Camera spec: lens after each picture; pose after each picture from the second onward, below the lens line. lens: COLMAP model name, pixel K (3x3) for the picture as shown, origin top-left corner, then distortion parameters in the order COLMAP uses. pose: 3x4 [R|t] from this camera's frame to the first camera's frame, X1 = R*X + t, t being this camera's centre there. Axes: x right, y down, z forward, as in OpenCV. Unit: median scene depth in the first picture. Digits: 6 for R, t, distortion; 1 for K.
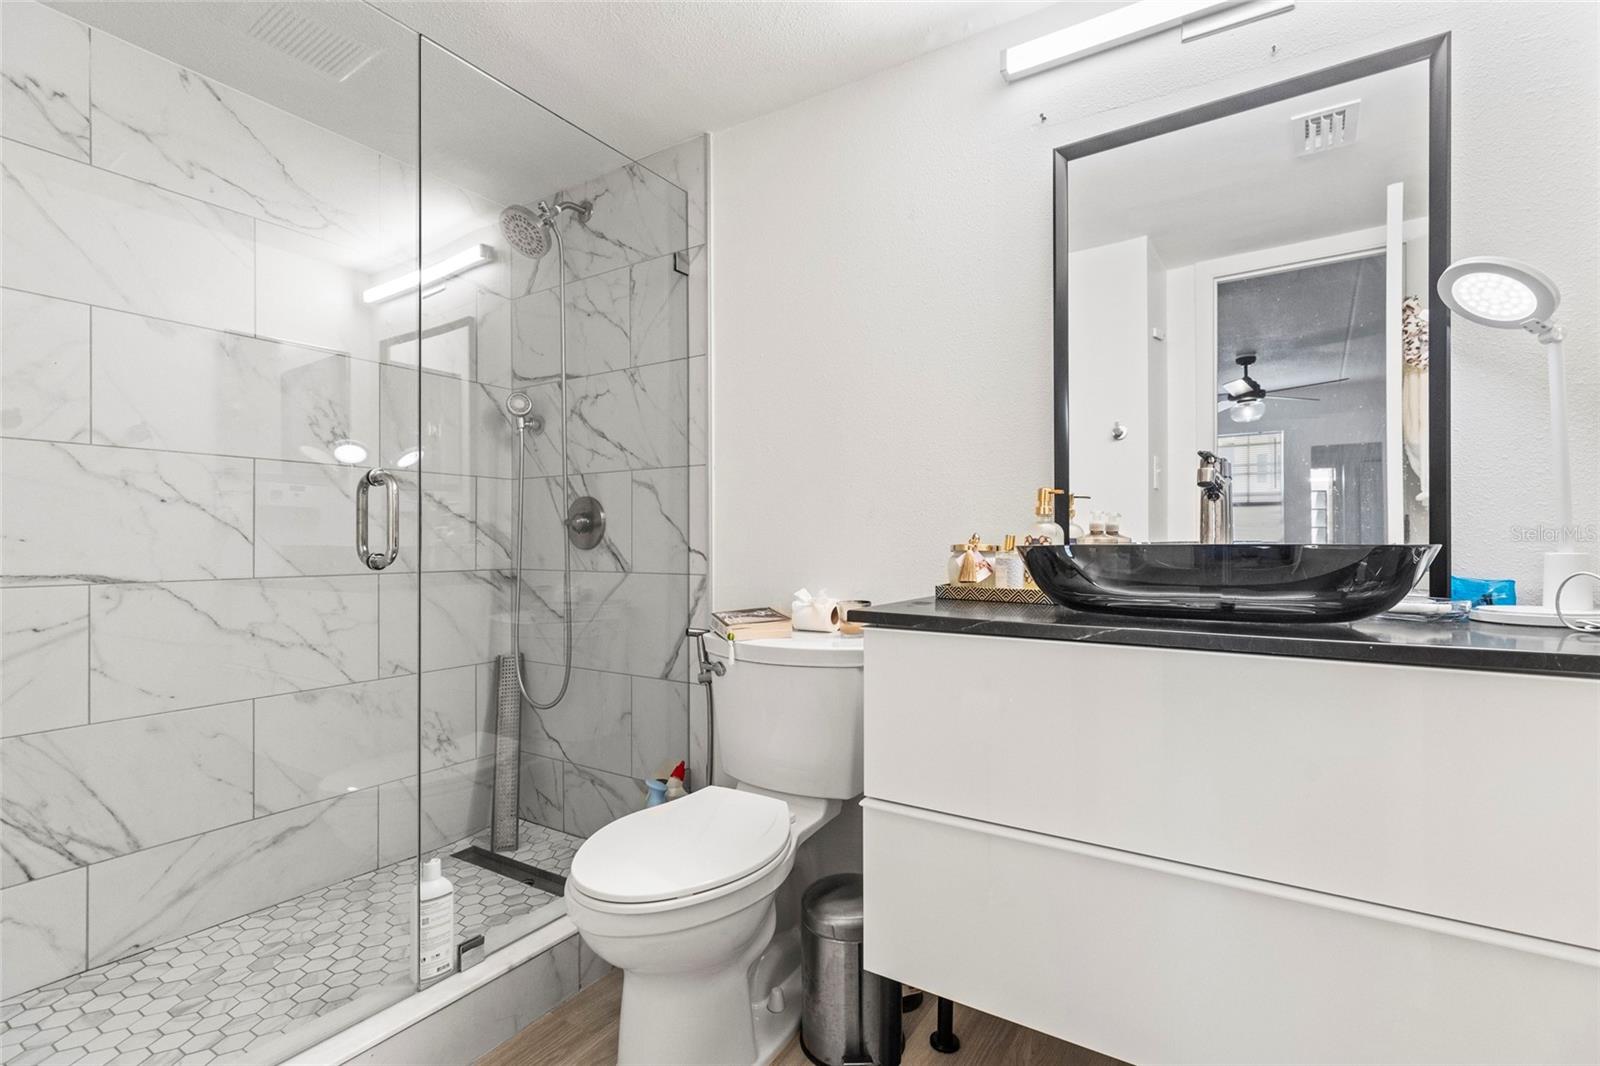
lens RADIAL K [[729.1, 0, 802.9], [0, 729.1, 533.6], [0, 0, 1]] dist [0.004851, -0.000413]
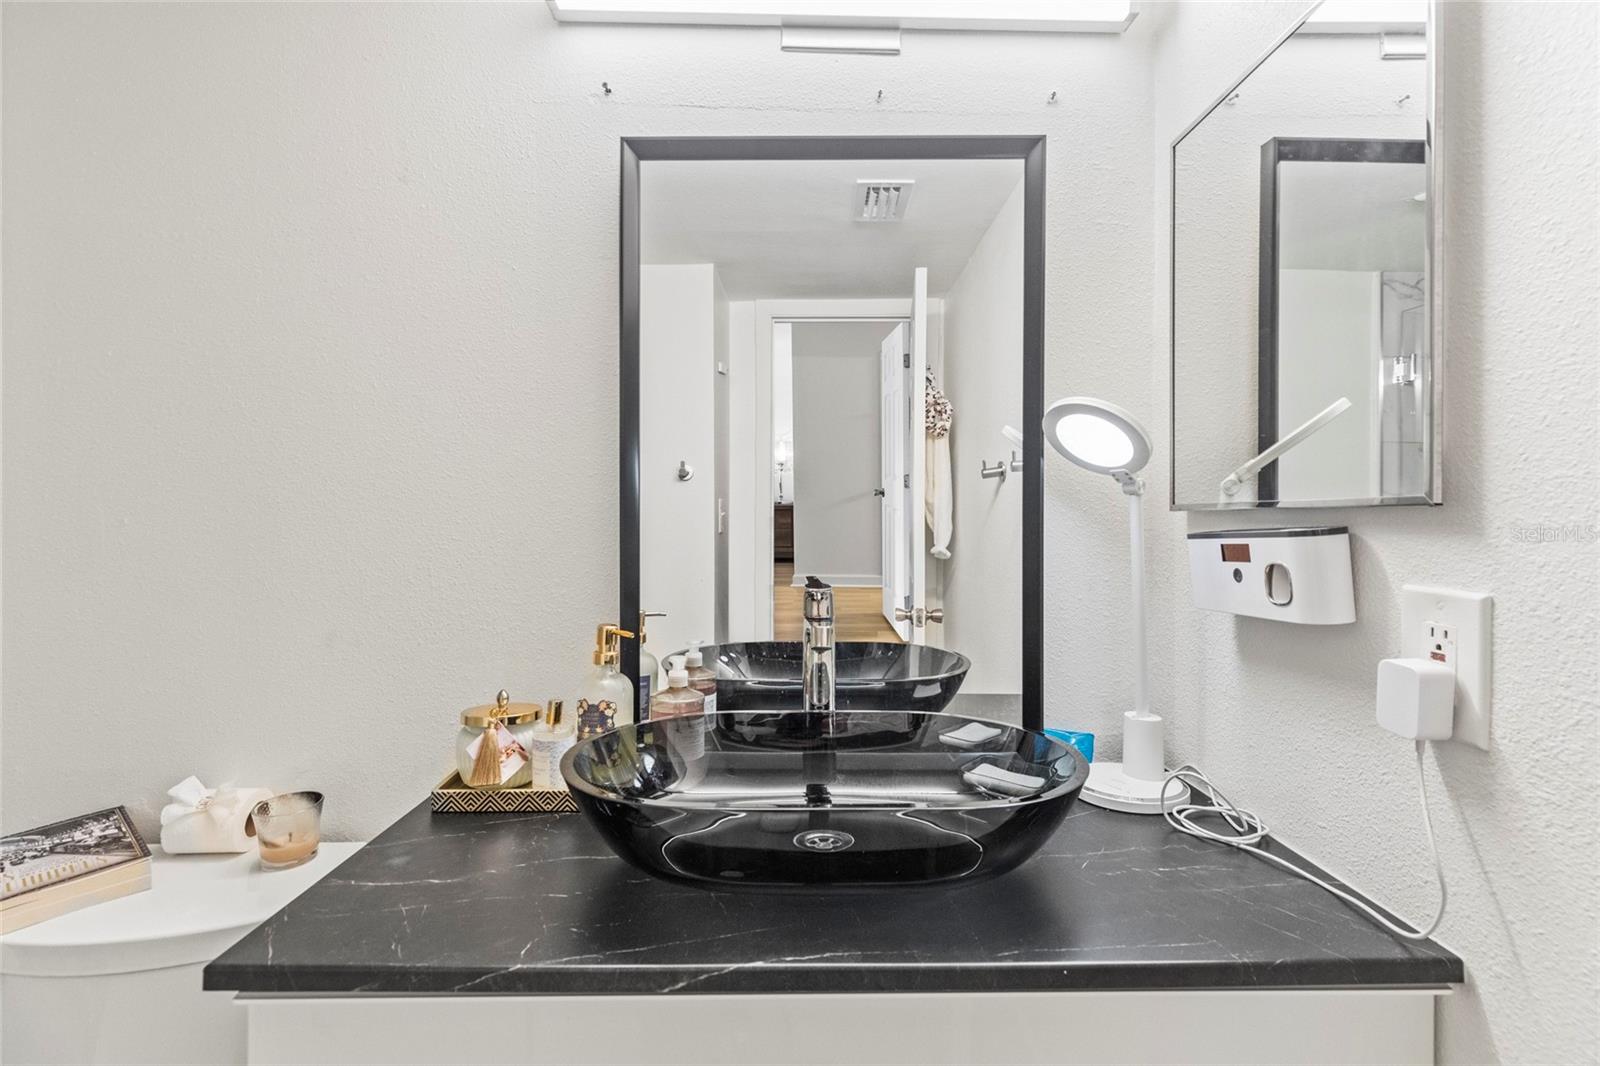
lens RADIAL K [[729.1, 0, 800.0], [0, 729.1, 522.6], [0, 0, 1]] dist [0.004851, -0.000413]
pose [[0.834753, 0.005469, 0.550598, 0.095603], [-0.006619, 0.999978, 0.000102, -0.147725], [-0.550585, -0.003730, 0.834771, 0.299632]]
